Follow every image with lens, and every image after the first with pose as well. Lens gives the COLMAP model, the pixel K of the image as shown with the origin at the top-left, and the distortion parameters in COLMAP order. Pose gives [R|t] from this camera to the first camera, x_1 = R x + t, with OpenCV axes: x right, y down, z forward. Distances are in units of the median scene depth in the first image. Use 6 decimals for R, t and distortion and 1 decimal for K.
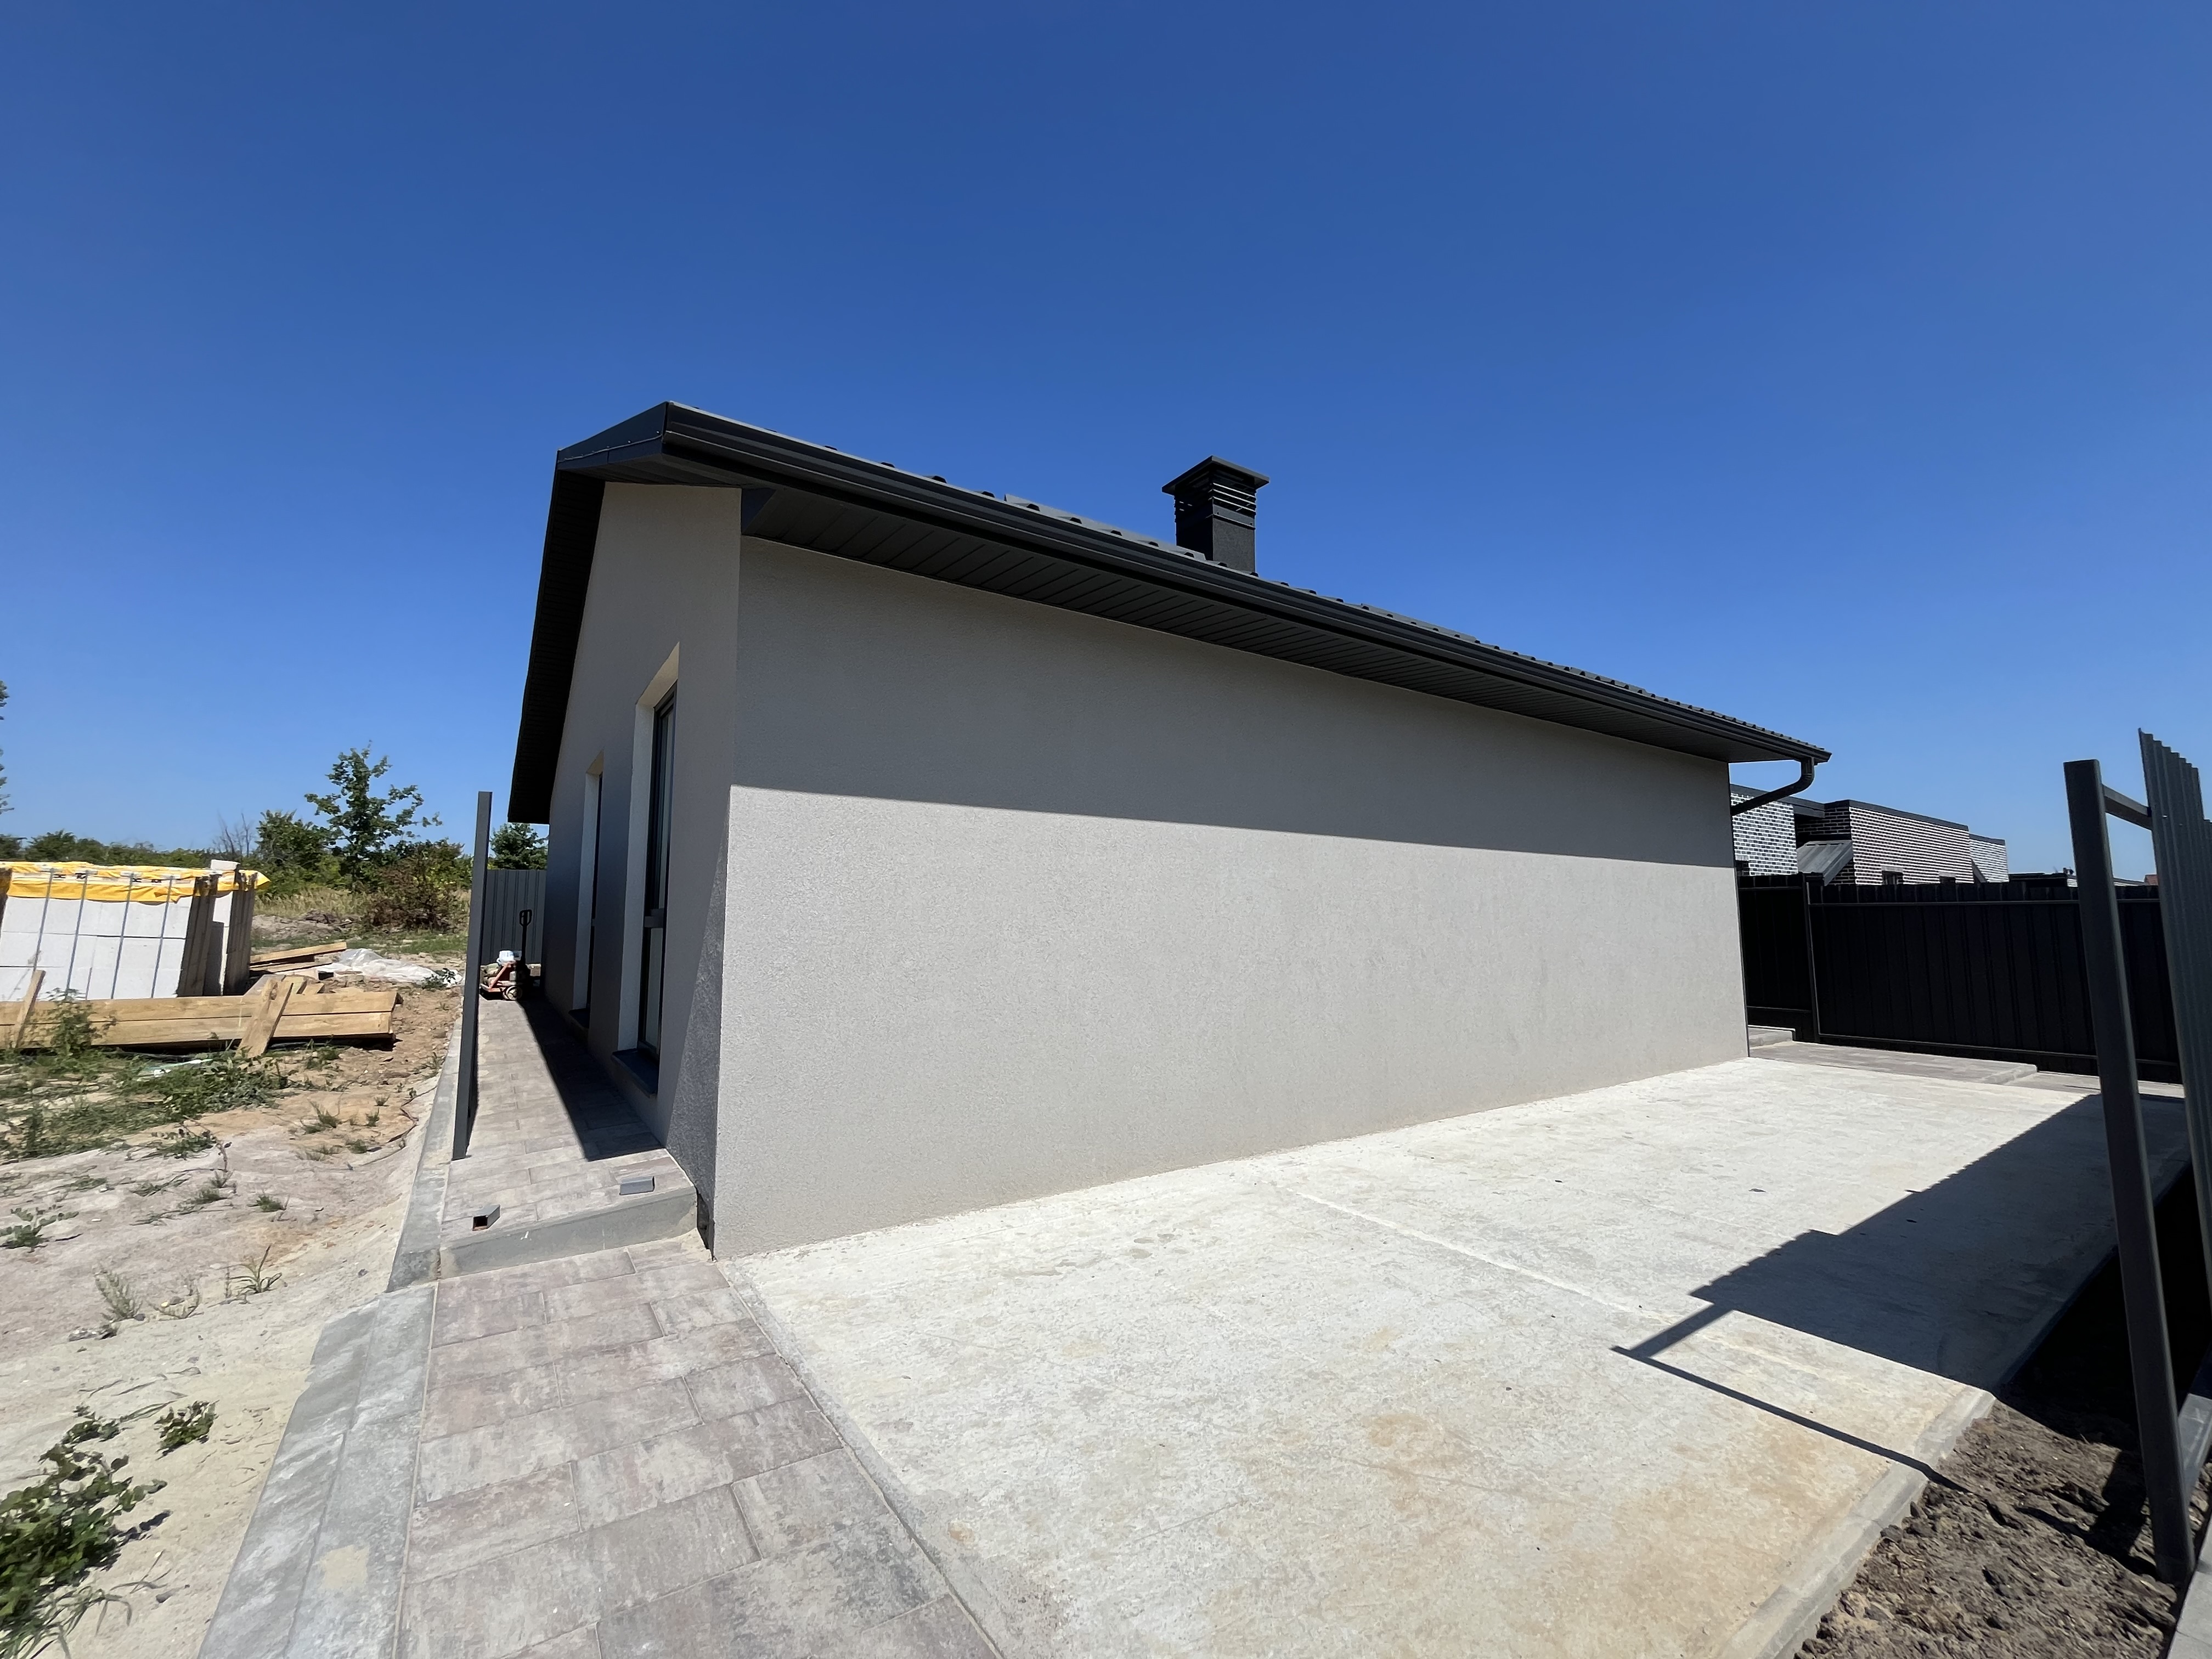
lens RADIAL K [[895.3, 0, 1105.1], [0, 895.3, 827.6], [0, 0, 1]] dist [-0.002558, 0.000330]
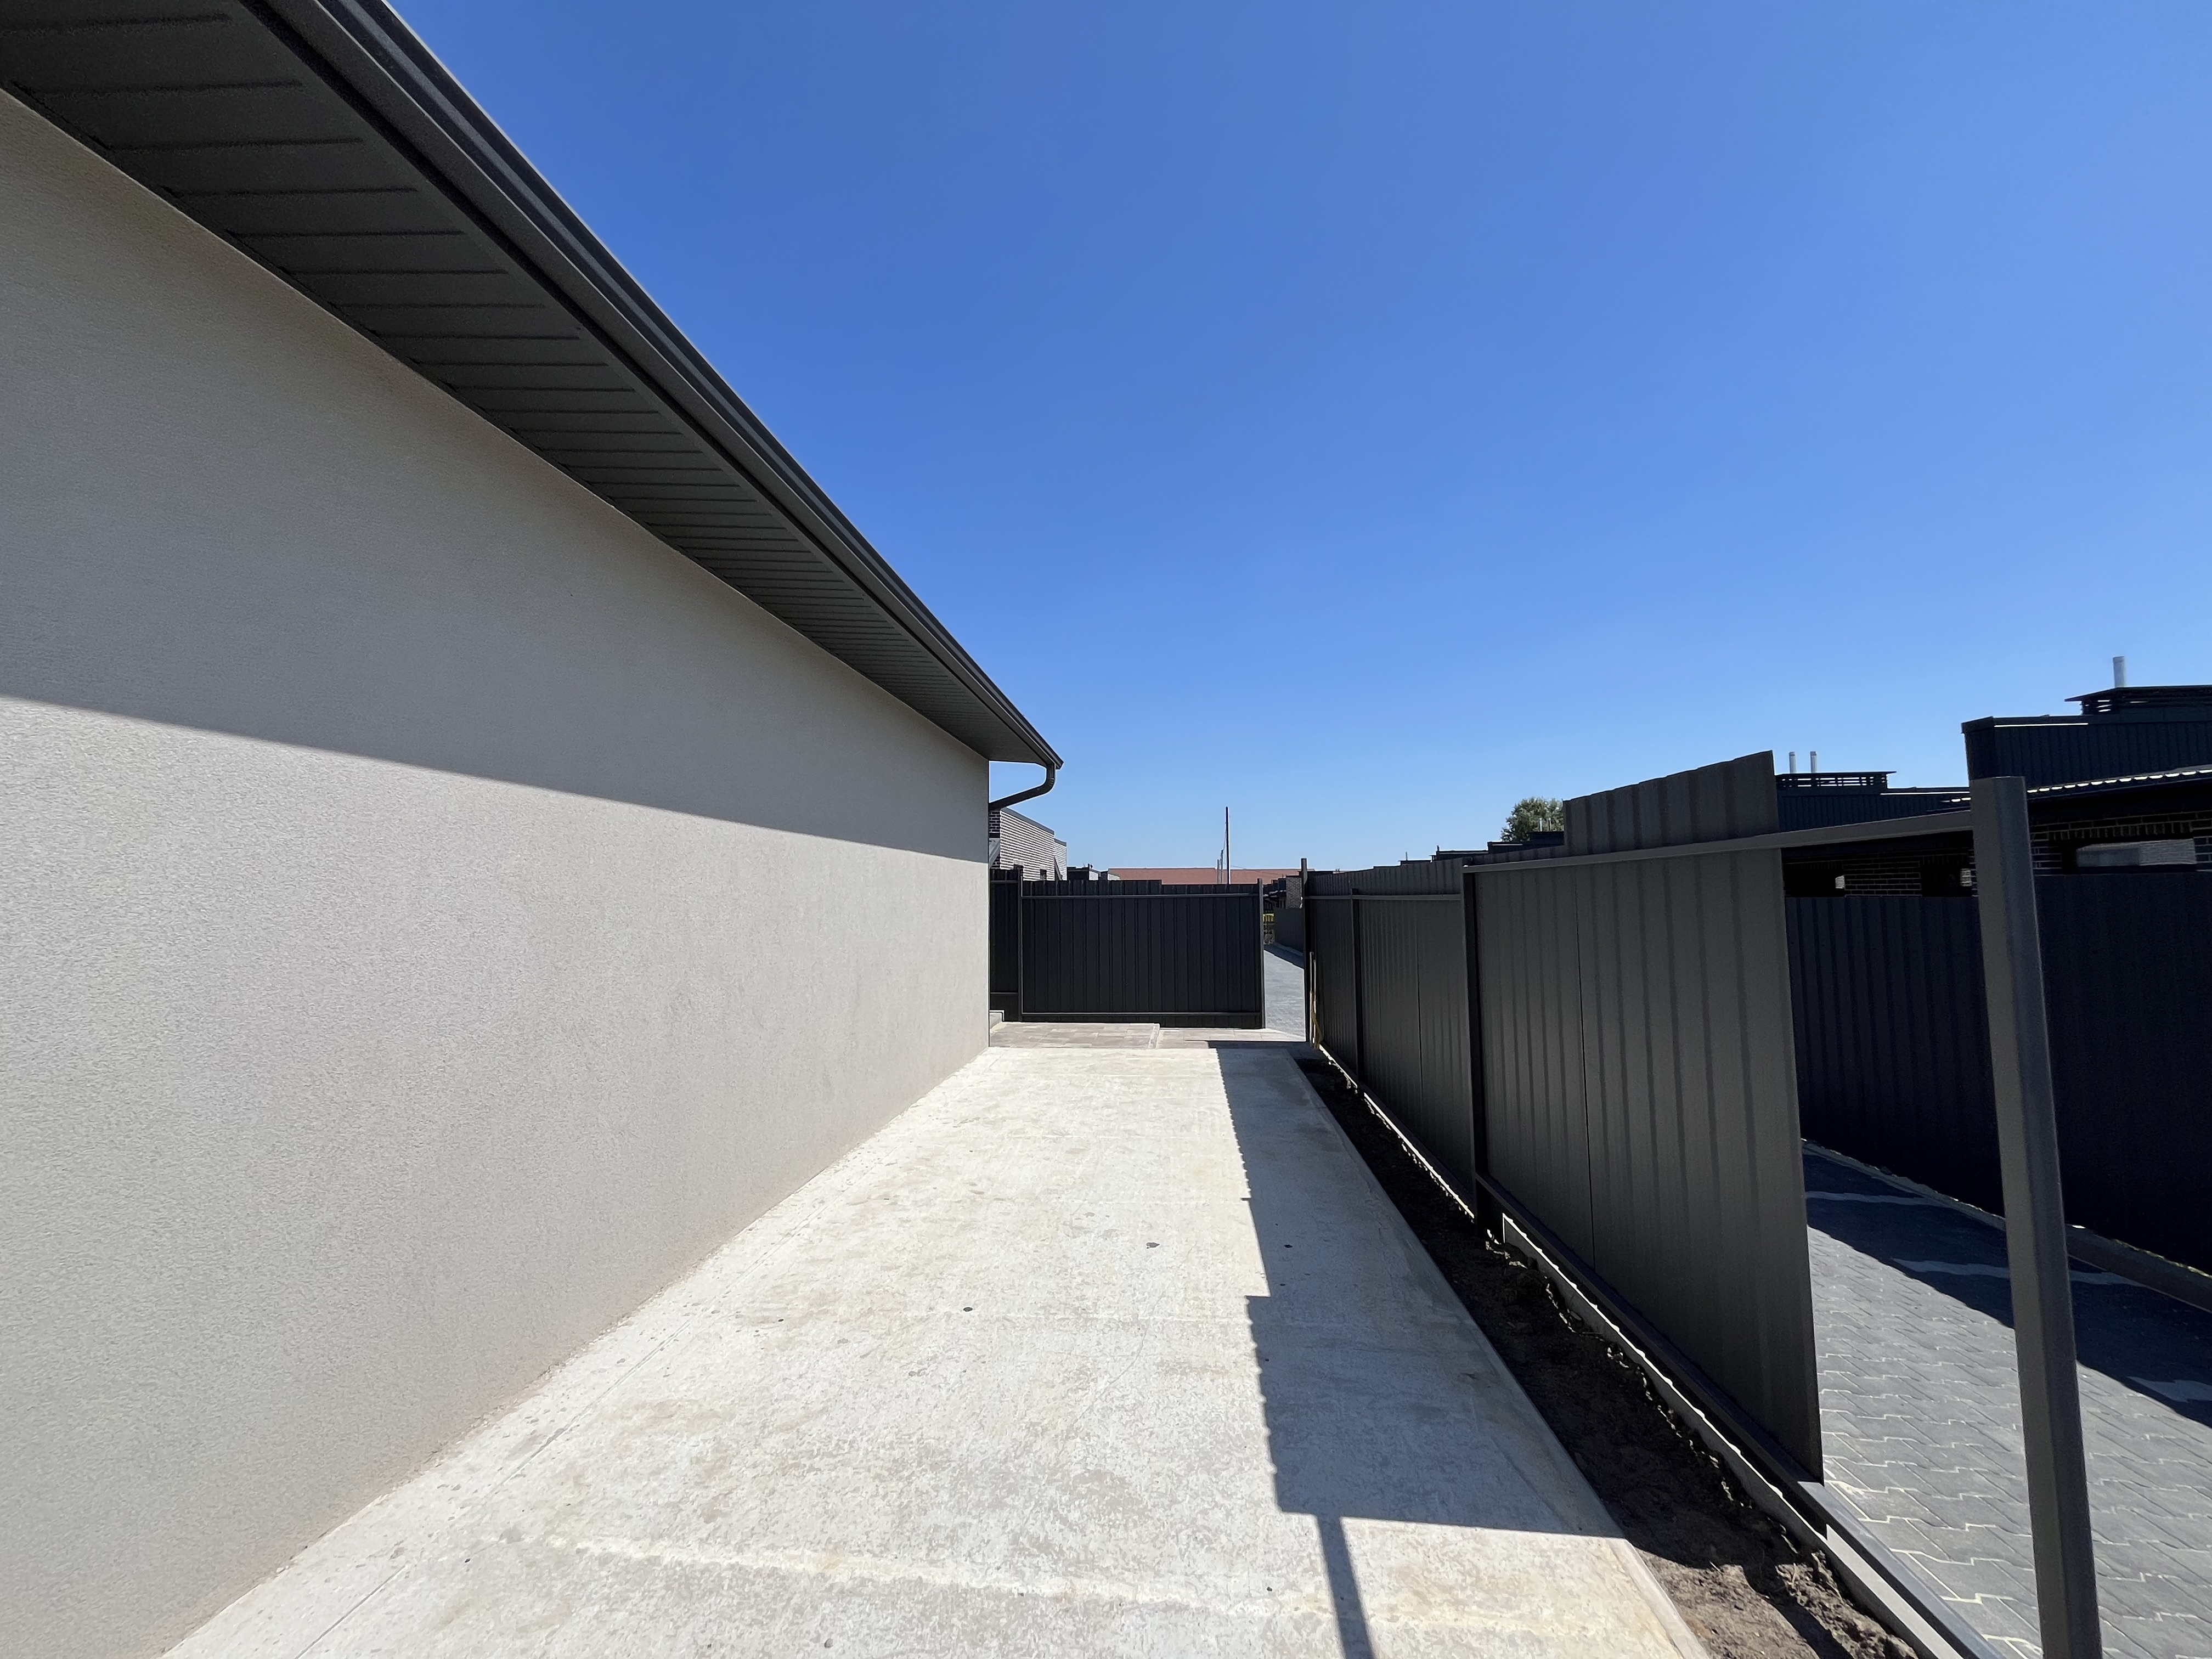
lens RADIAL K [[895.3, 0, 1101.5], [0, 895.3, 828.9], [0, 0, 1]] dist [-0.002558, 0.000330]
pose [[0.646161, 0.051373, 0.761470, 0.014757], [-0.068365, 0.997617, -0.009293, 0.014541], [-0.760133, -0.046054, 0.648133, 0.547581]]
